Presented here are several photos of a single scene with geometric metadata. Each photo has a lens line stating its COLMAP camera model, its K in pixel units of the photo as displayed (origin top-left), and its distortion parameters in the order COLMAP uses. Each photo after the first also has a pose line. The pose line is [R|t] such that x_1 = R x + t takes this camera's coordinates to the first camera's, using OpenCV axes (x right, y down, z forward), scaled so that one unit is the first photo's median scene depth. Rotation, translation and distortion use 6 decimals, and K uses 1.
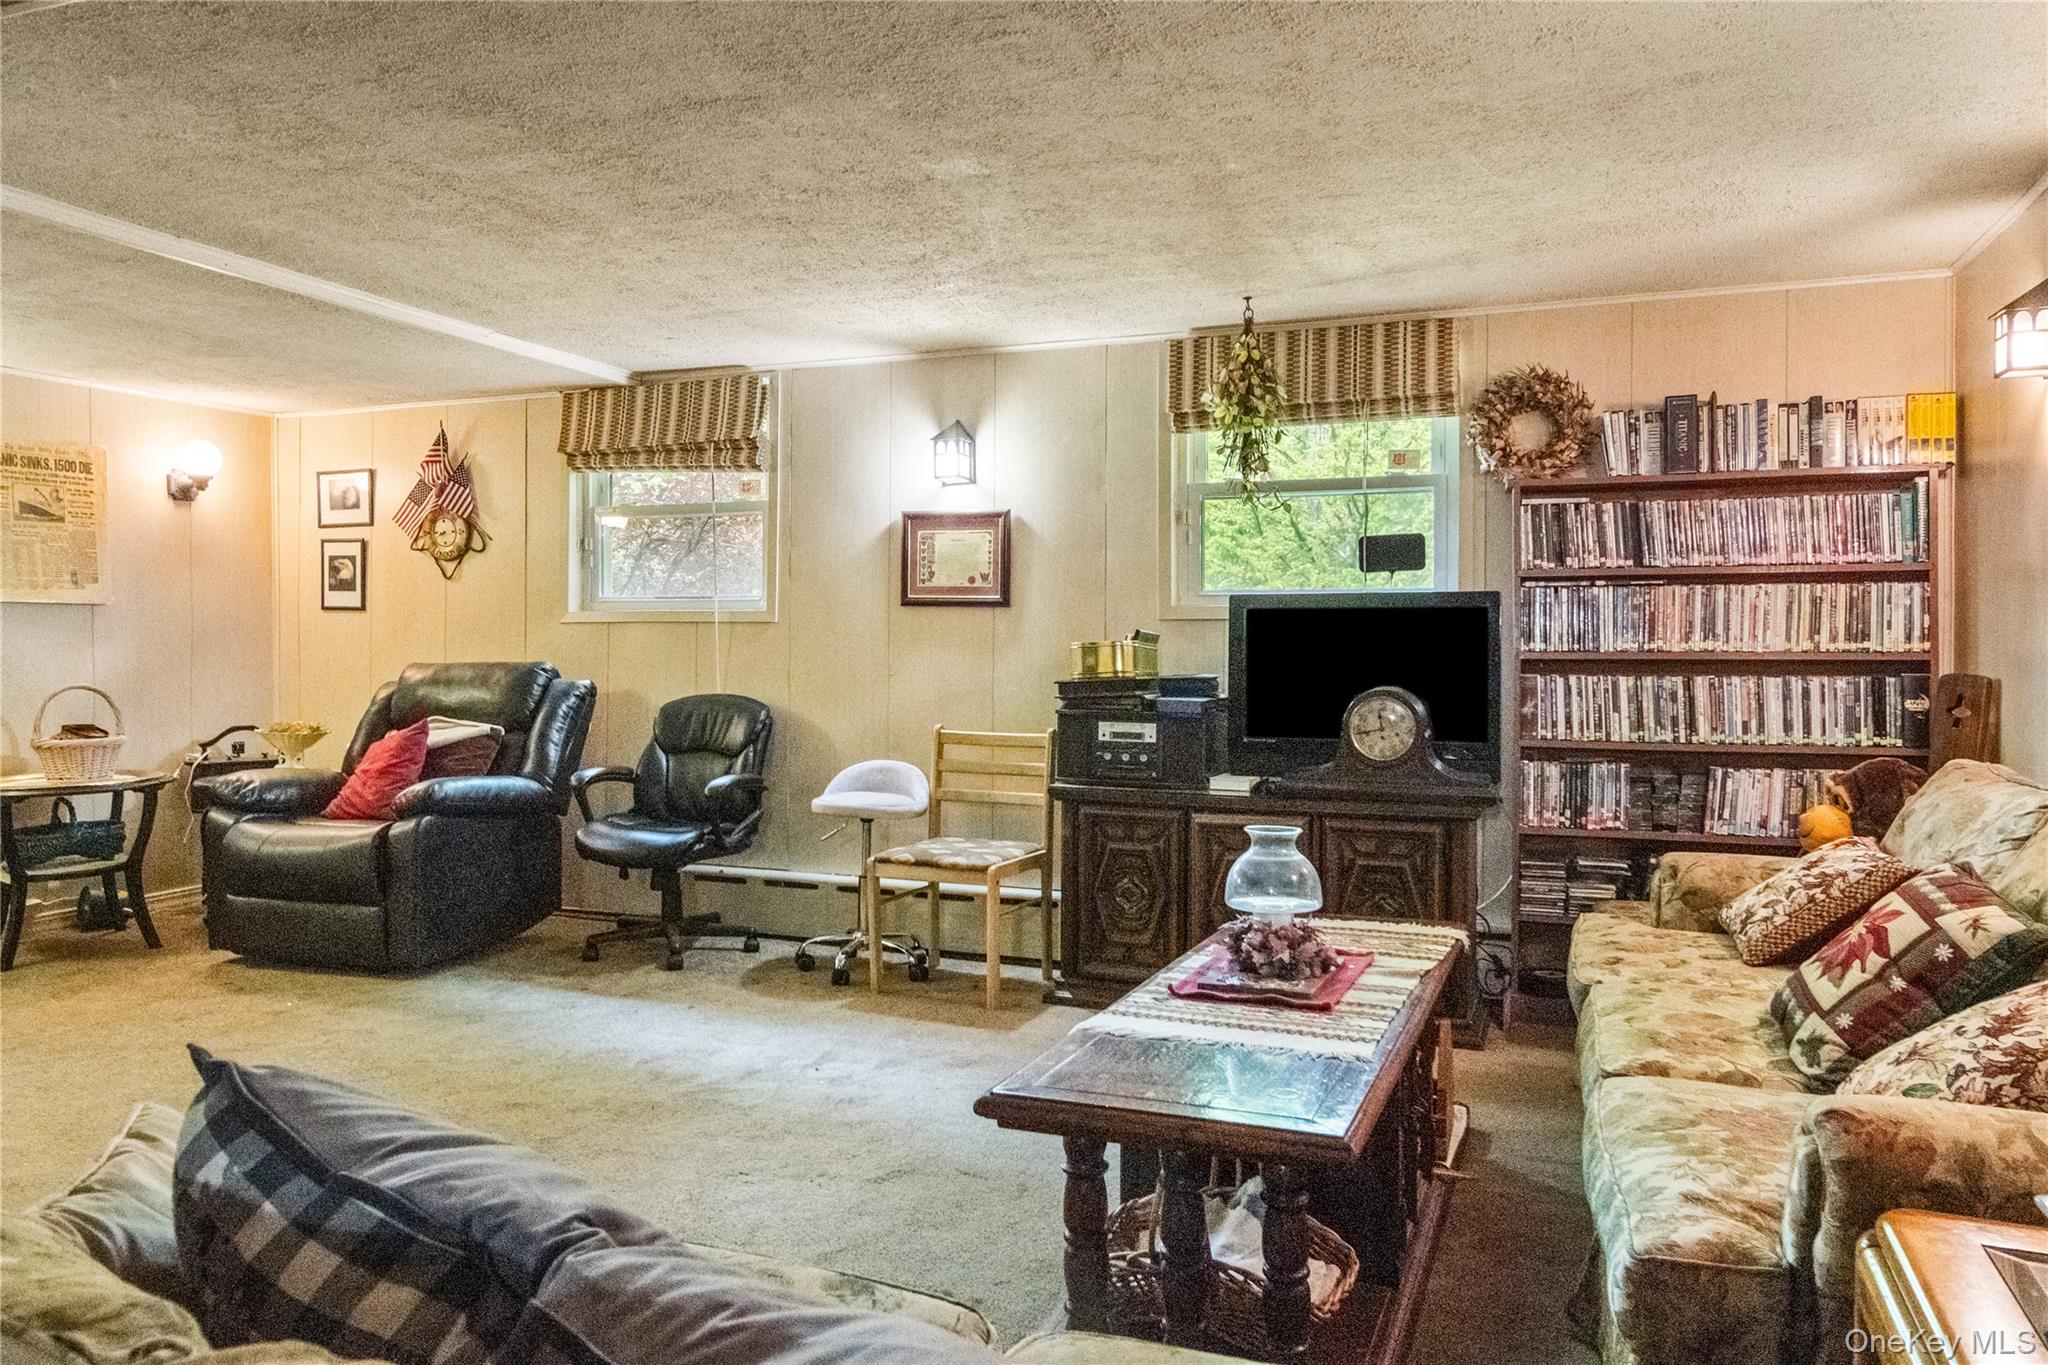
lens RADIAL K [[1424.3, 0, 1053.8], [0, 1424.3, 677.4], [0, 0, 1]] dist [0.001160, 0.001013]
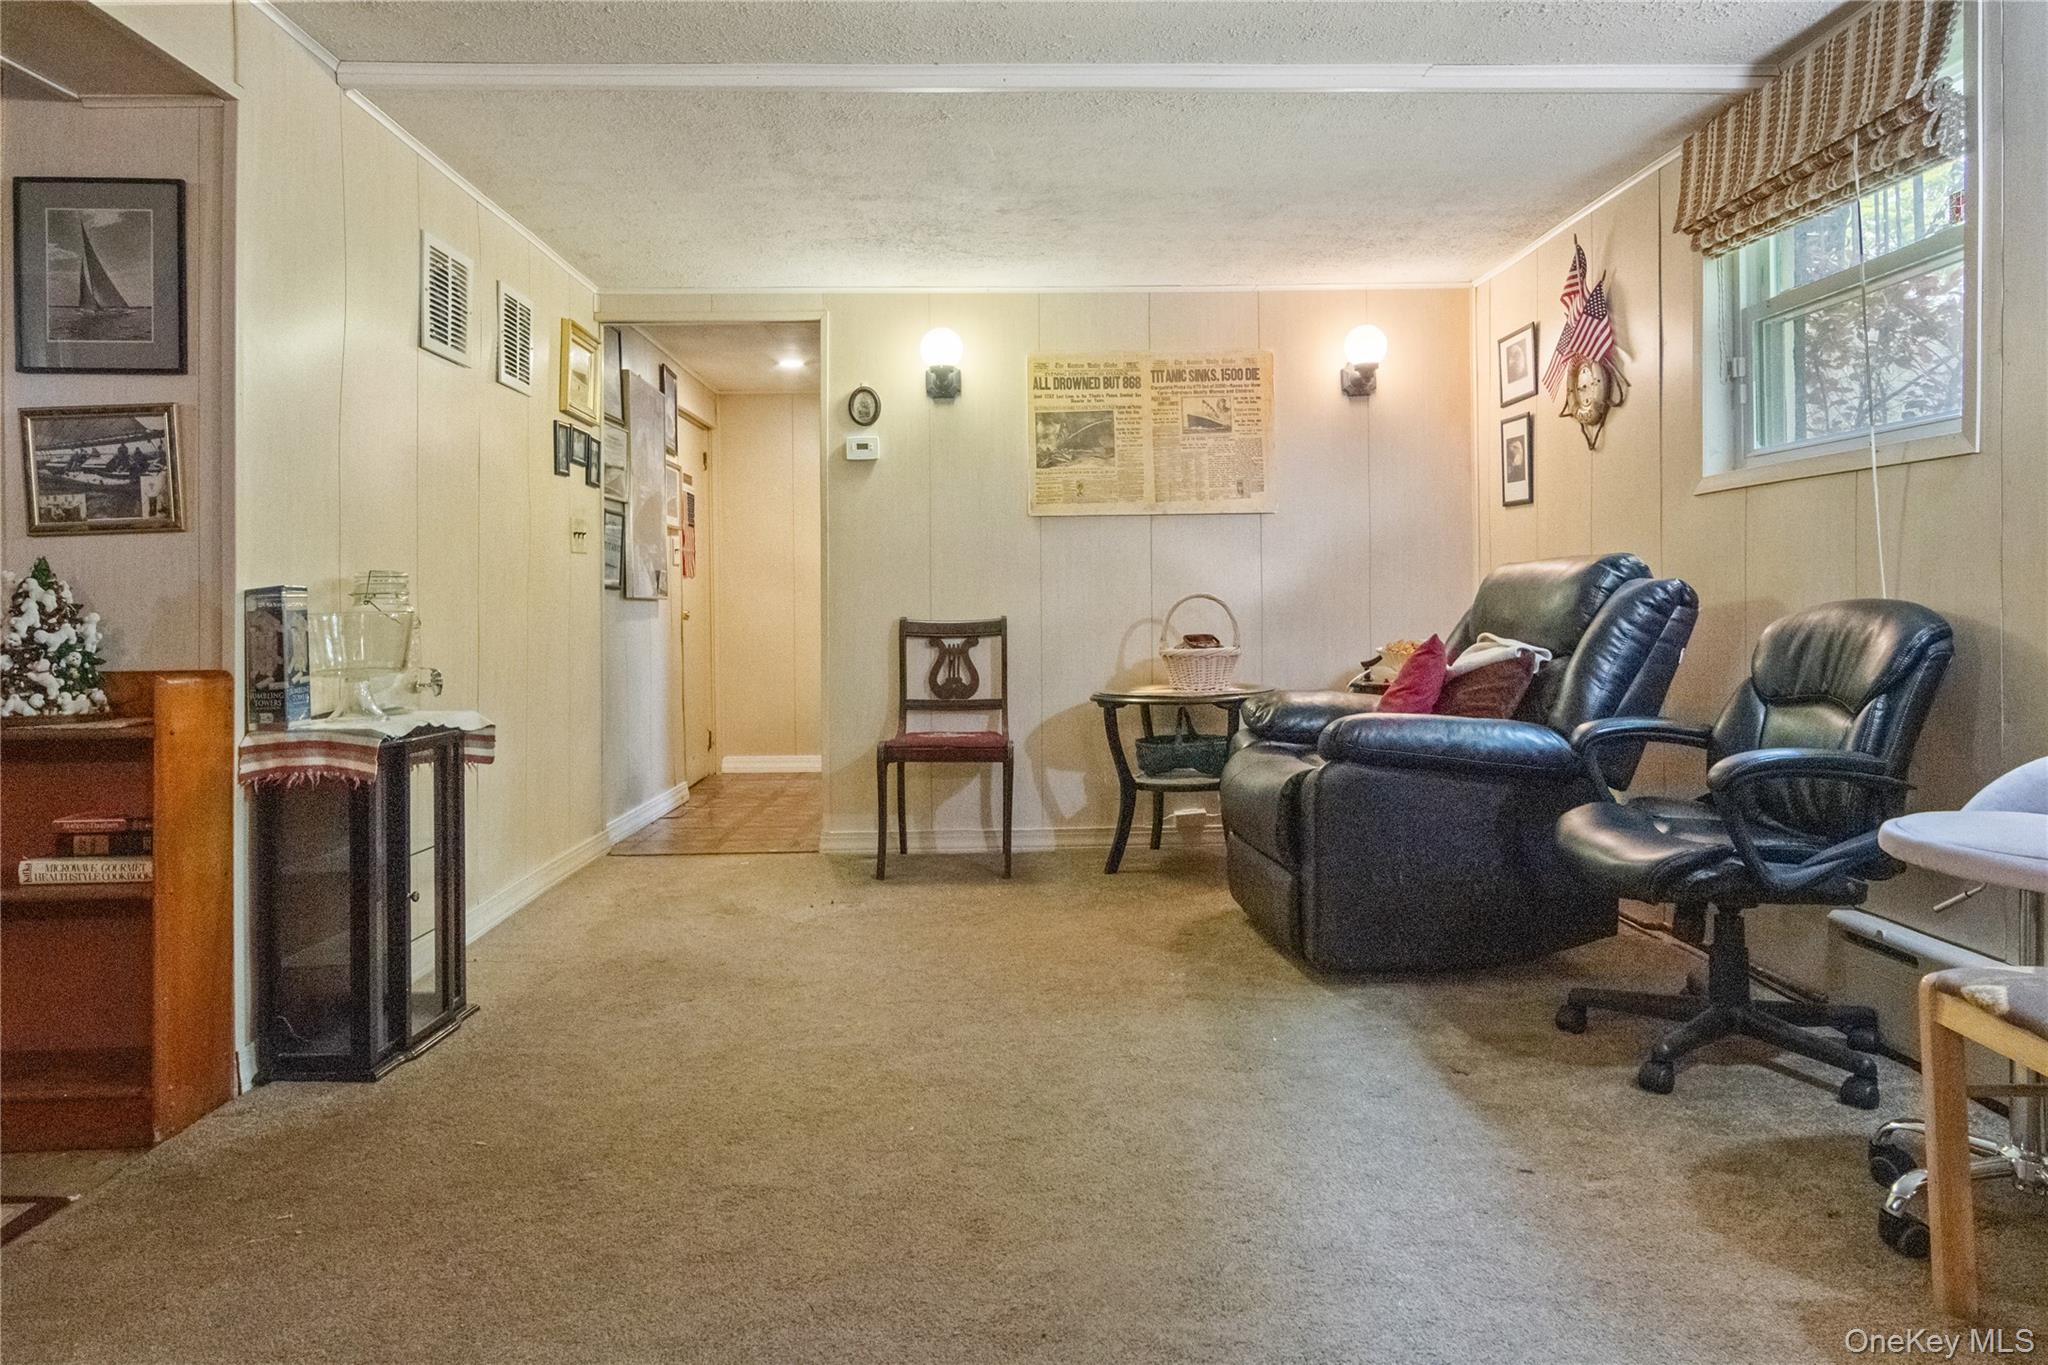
lens RADIAL K [[1323.6, 0, 1026.3], [0, 1323.6, 625.3], [0, 0, 1]] dist [-0.001589, 0.000949]
pose [[0.380491, 0.012080, -0.924706, 0.107155], [-0.005293, 0.999927, 0.010885, 0.017072], [0.924769, 0.000753, 0.380527, 0.528381]]
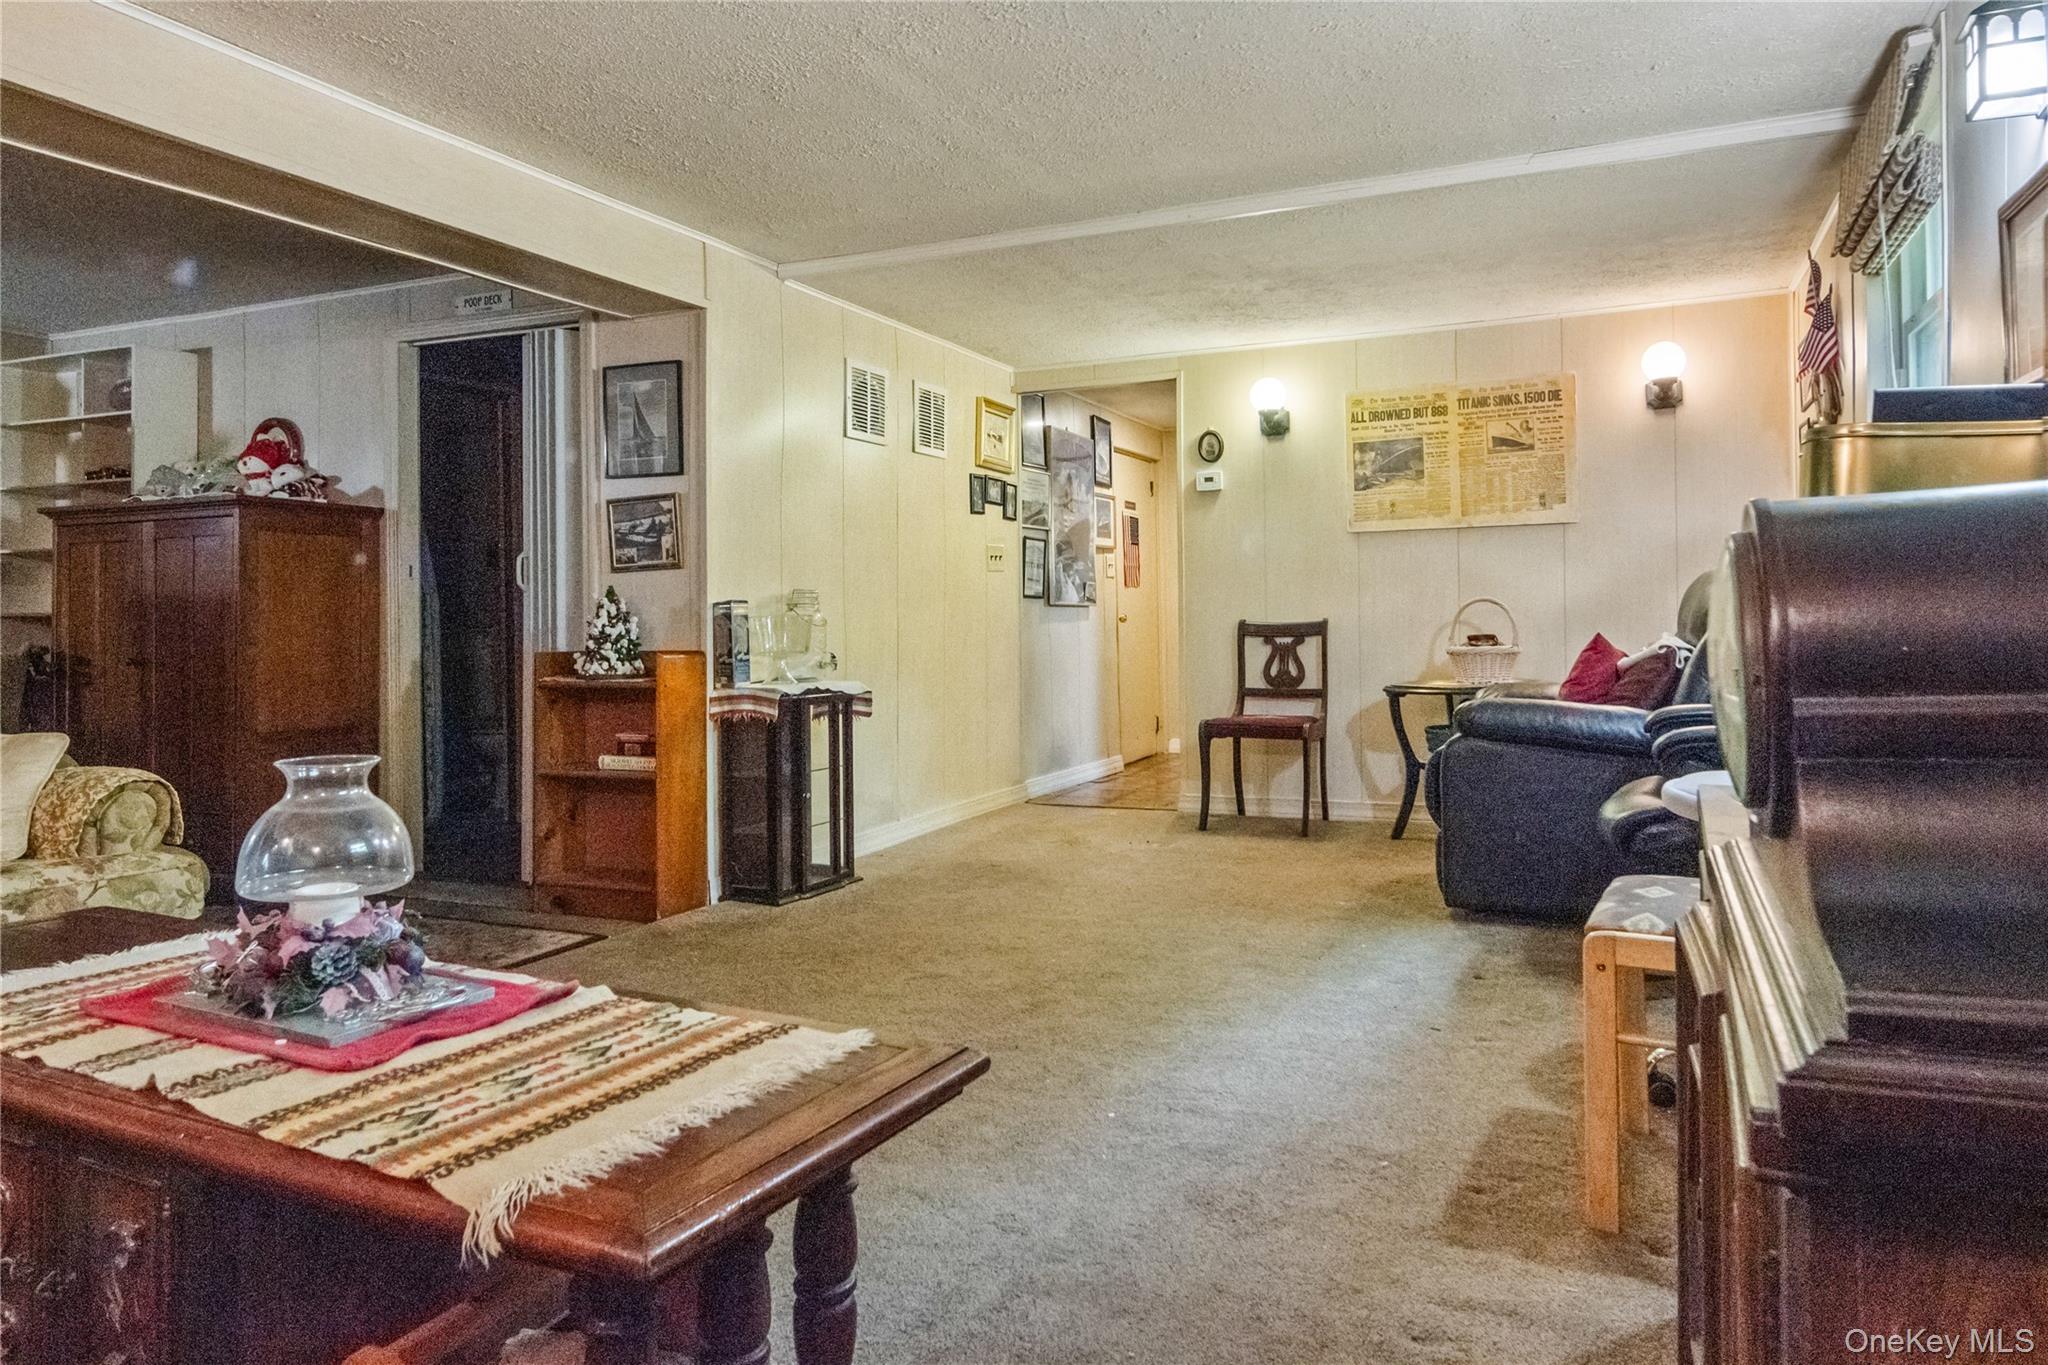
lens RADIAL K [[1326.4, 0, 1031.1], [0, 1326.4, 643.4], [0, 0, 1]] dist [0.002631, -0.002504]
pose [[-0.060128, 0.022816, -0.997930, 0.348314], [-0.001826, 0.999735, 0.022967, 0.016704], [0.998189, 0.003203, -0.060070, 0.692667]]
